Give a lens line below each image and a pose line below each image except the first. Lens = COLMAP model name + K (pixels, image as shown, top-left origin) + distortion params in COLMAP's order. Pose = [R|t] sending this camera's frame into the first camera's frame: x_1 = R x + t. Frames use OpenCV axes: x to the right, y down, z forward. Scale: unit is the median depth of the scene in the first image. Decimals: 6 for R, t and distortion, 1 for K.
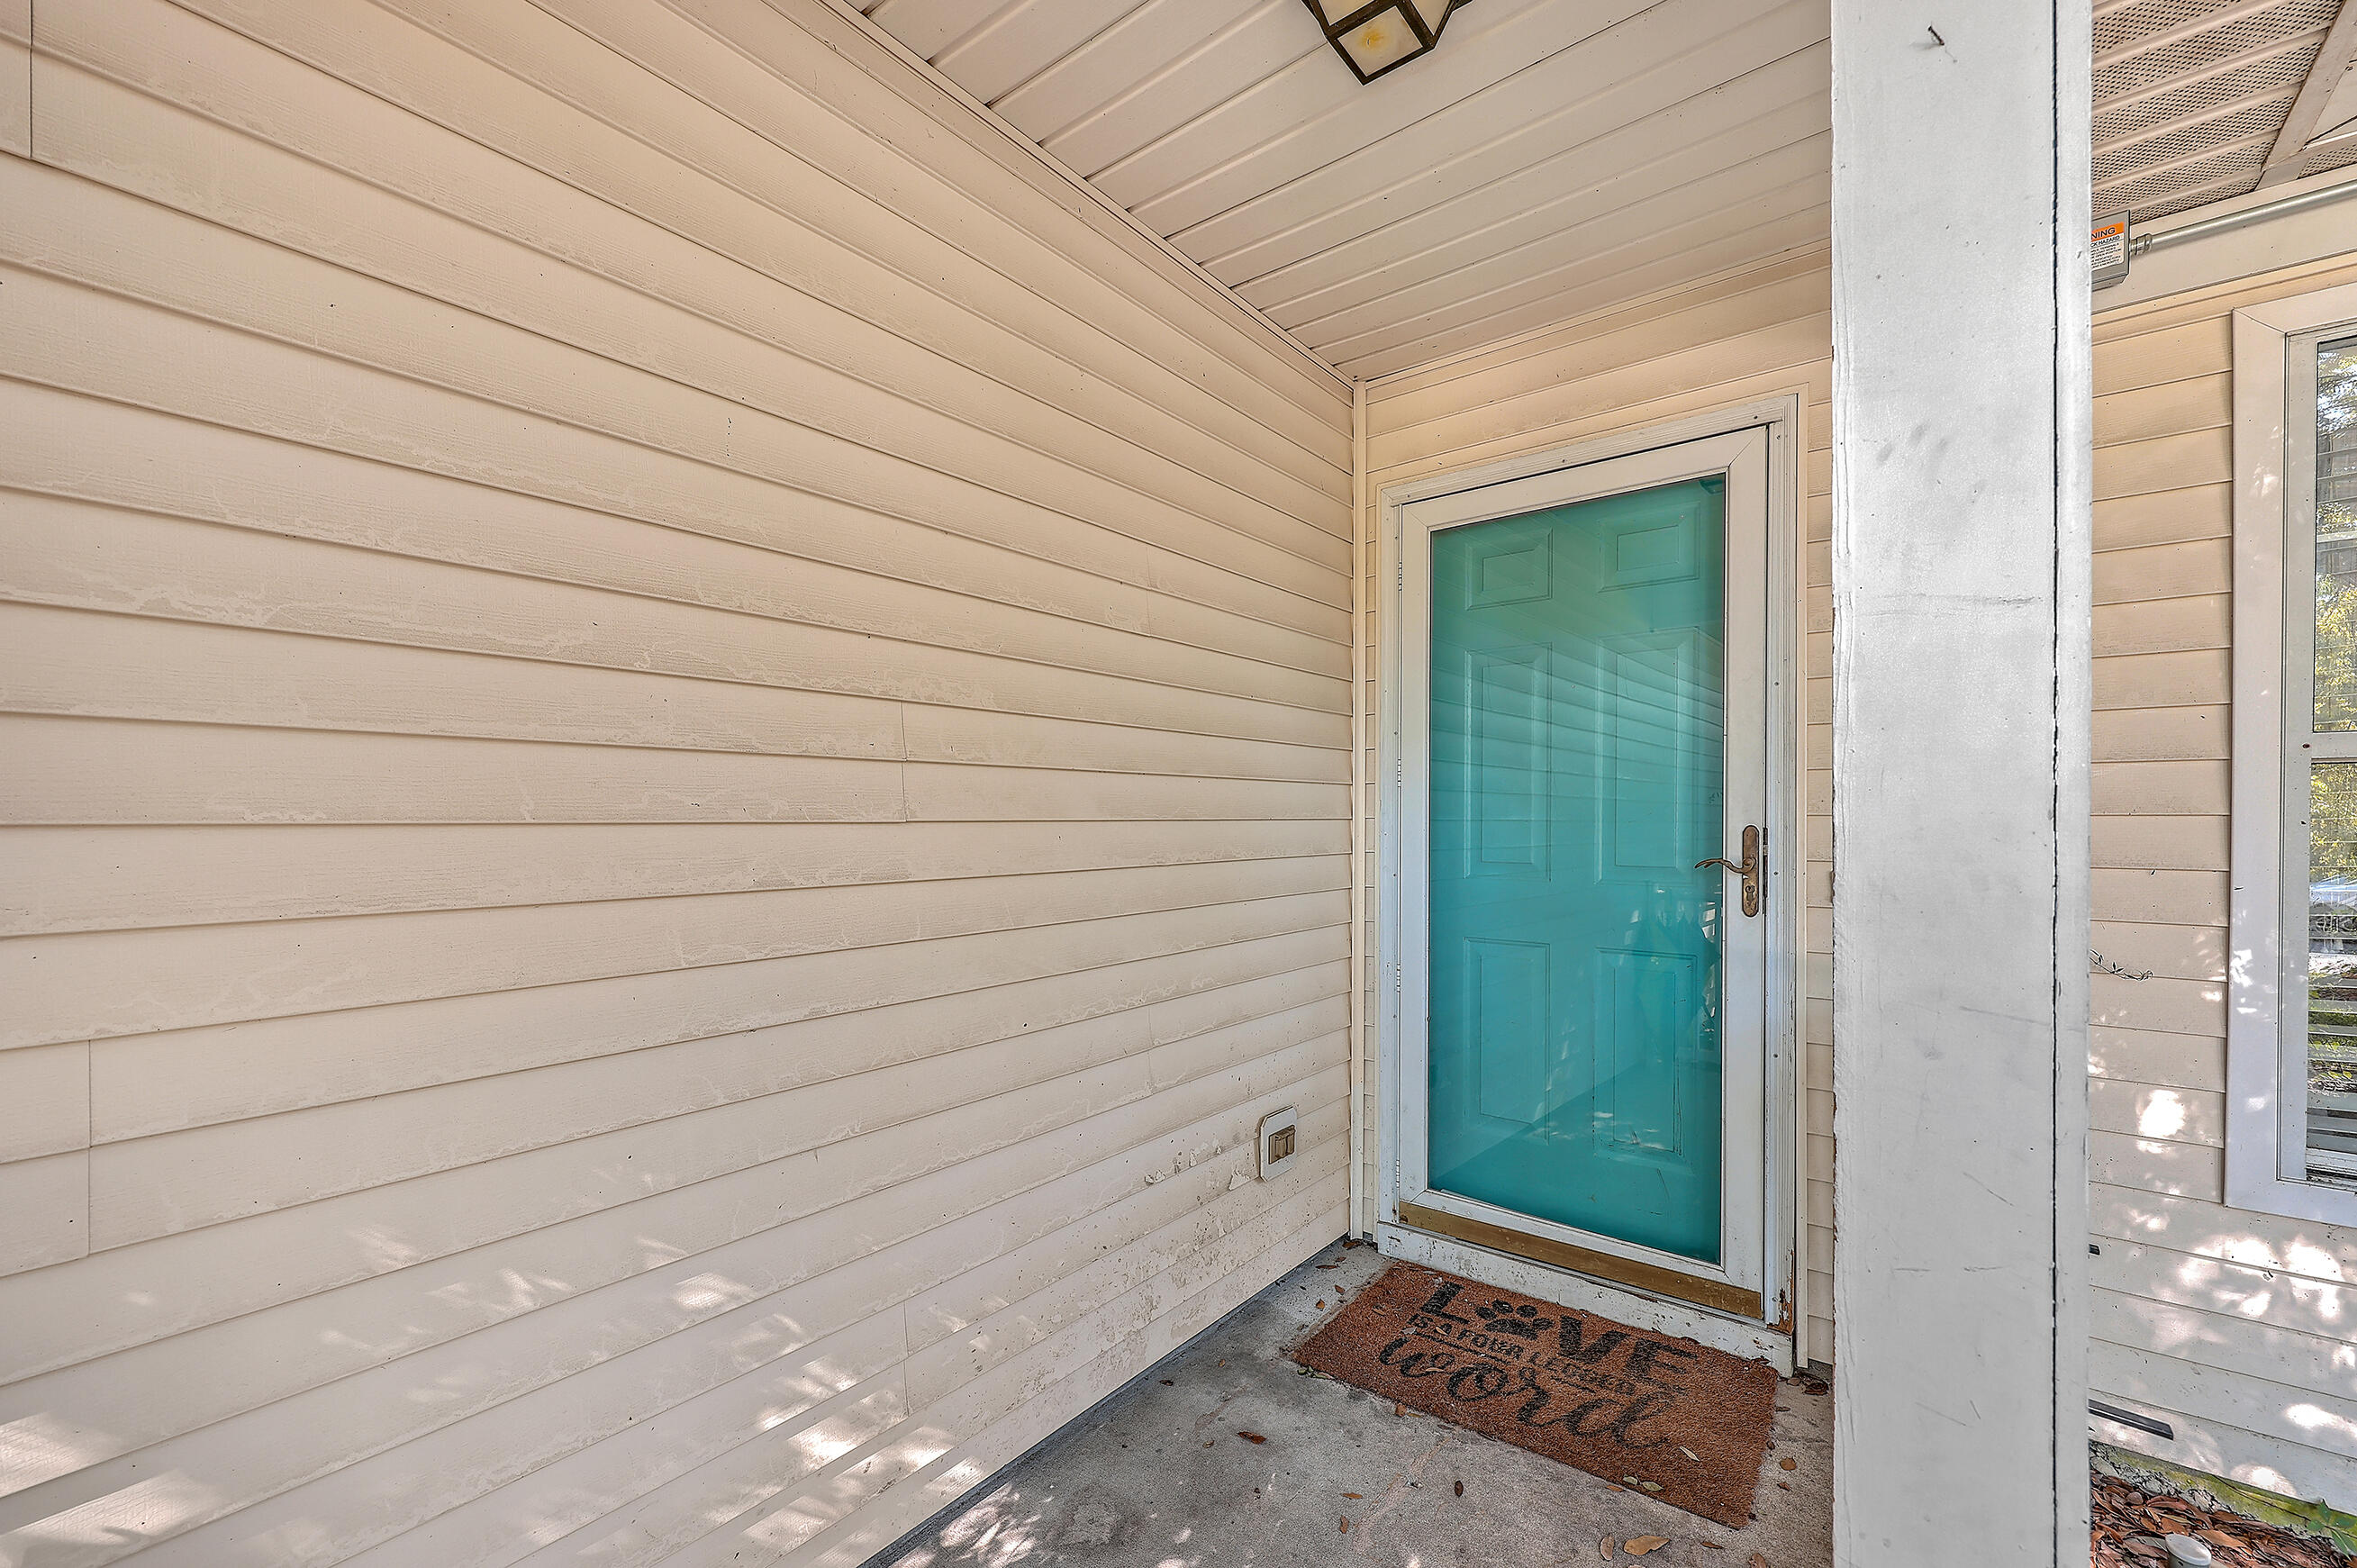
lens RADIAL K [[967.7, 0, 1185.4], [0, 967.7, 803.9], [0, 0, 1]] dist [0.000187, 0.000007]
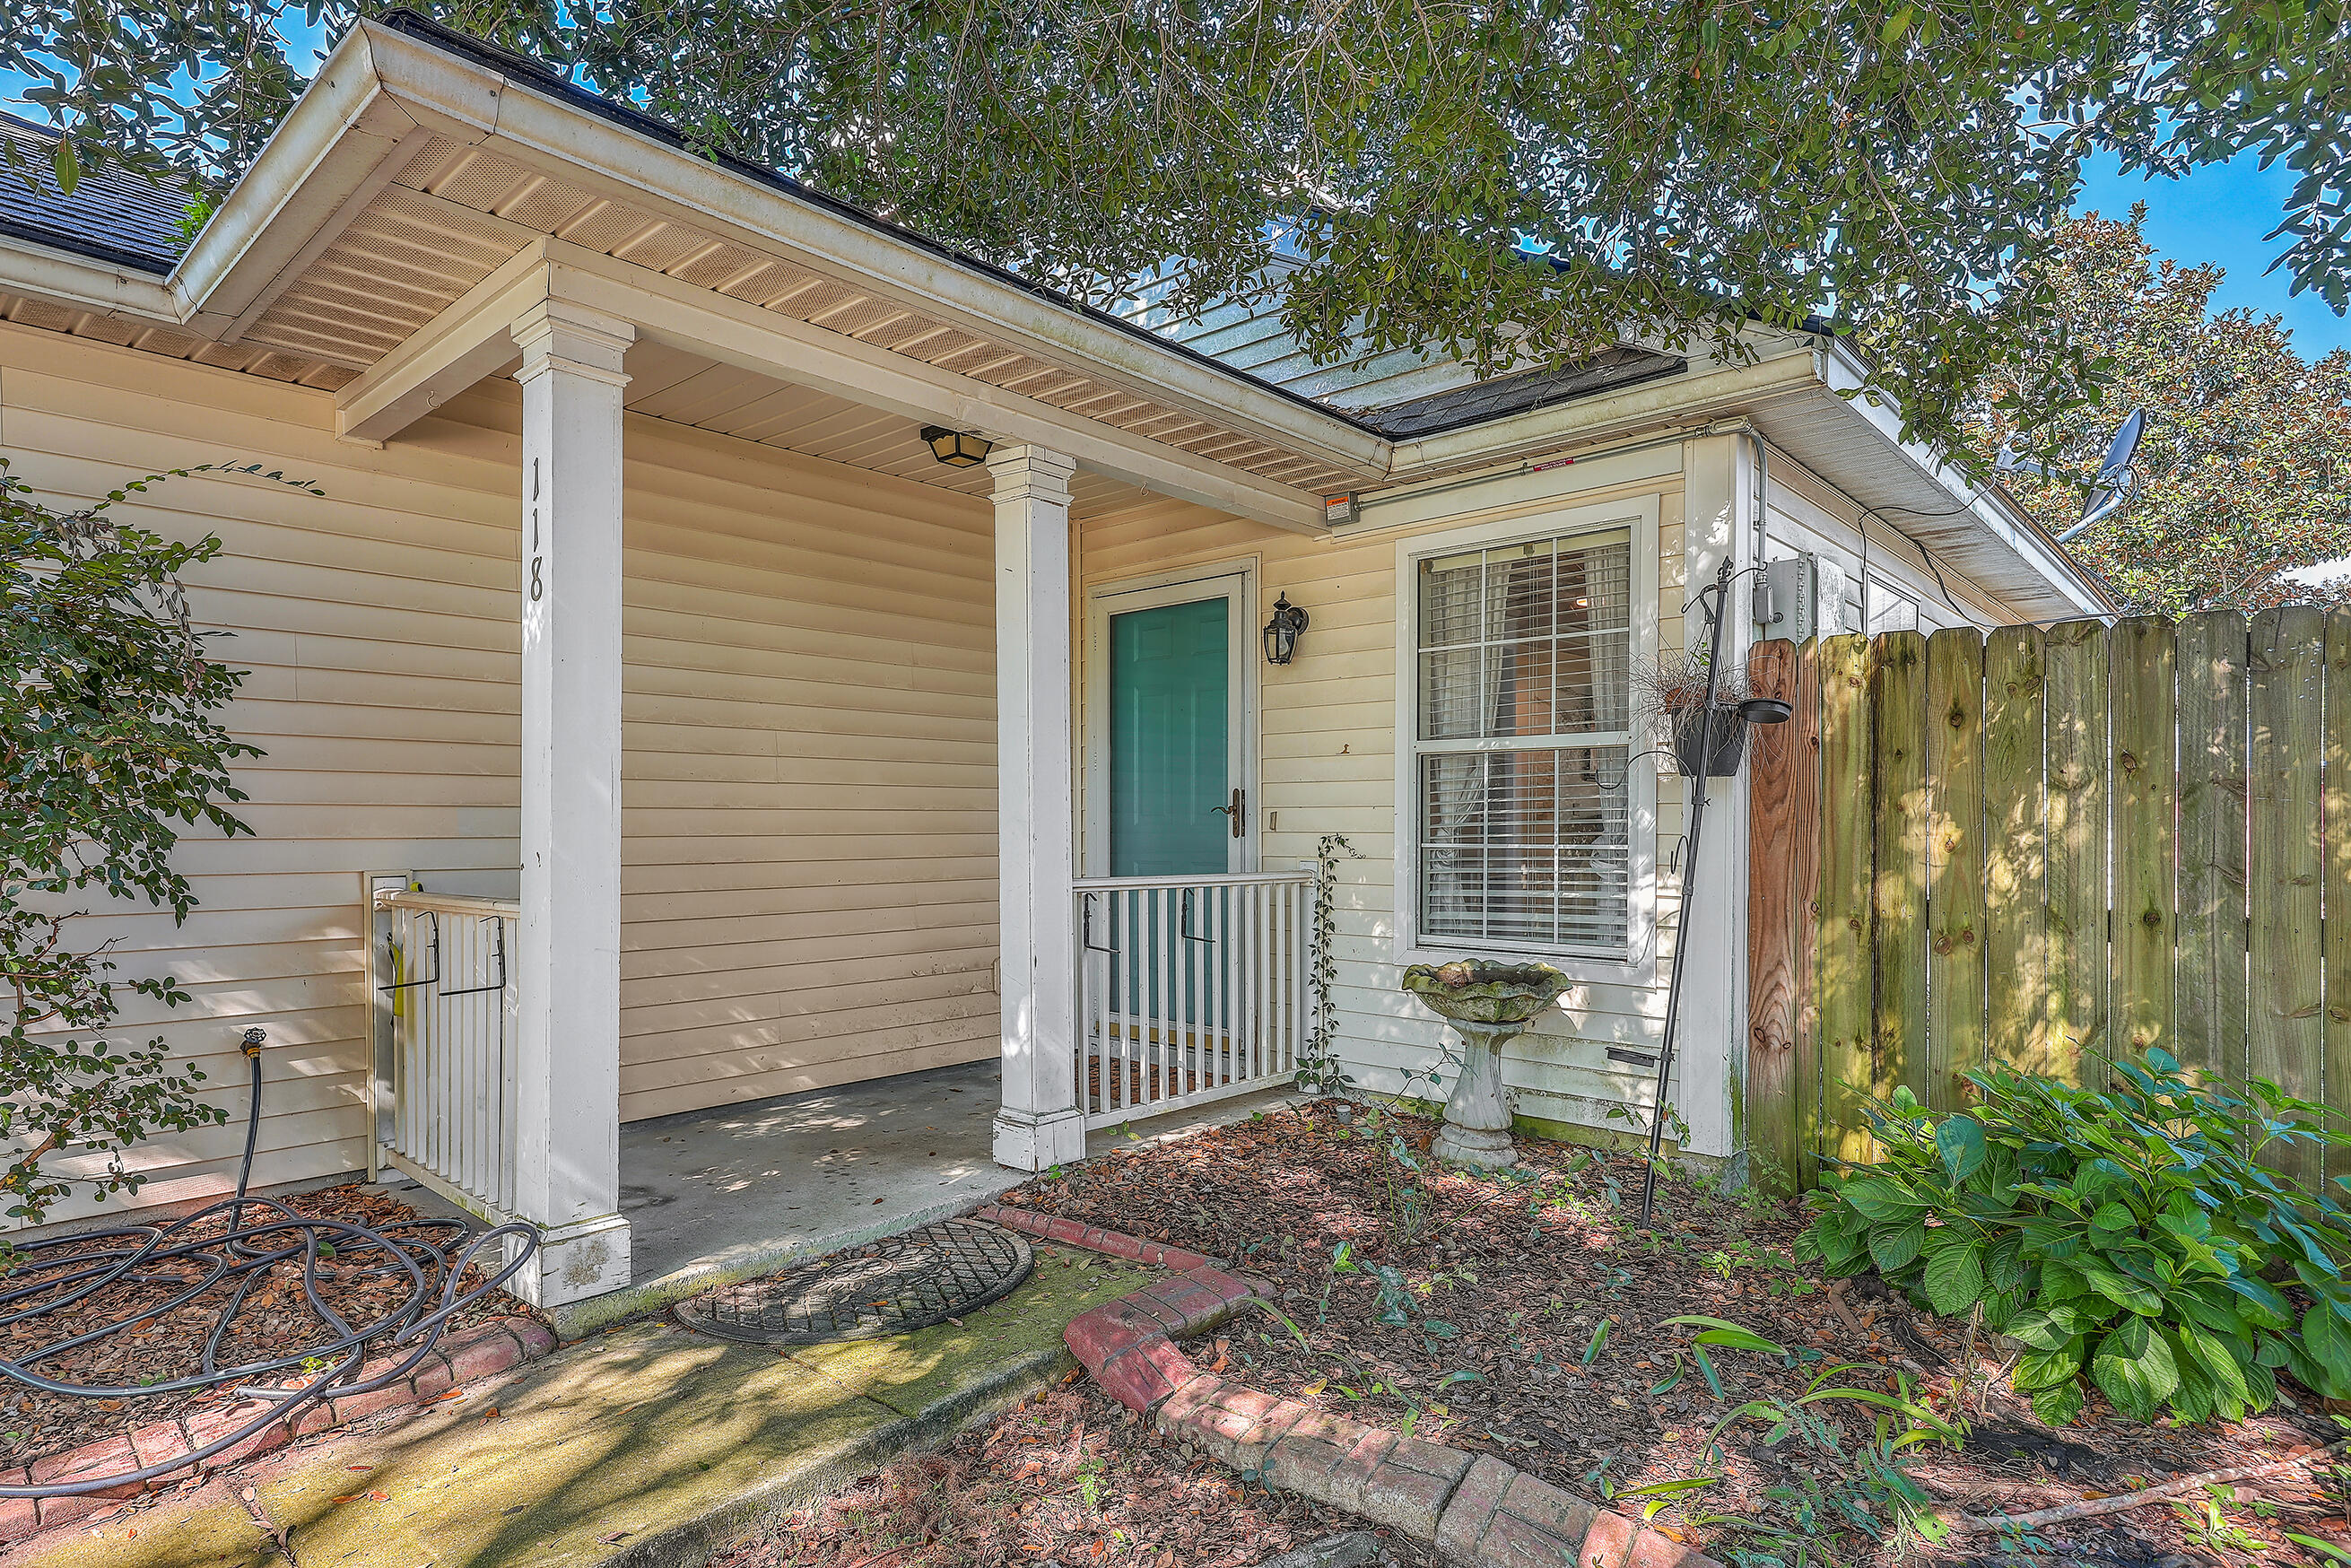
lens RADIAL K [[1268.3, 0, 1175.8], [0, 1268.3, 812.9], [0, 0, 1]] dist [0.000243, 0.000014]
pose [[0.997447, -0.002983, -0.071348, 0.639560], [0.003167, 0.999992, 0.002469, 0.063165], [0.071340, -0.002688, 0.997448, -1.423897]]
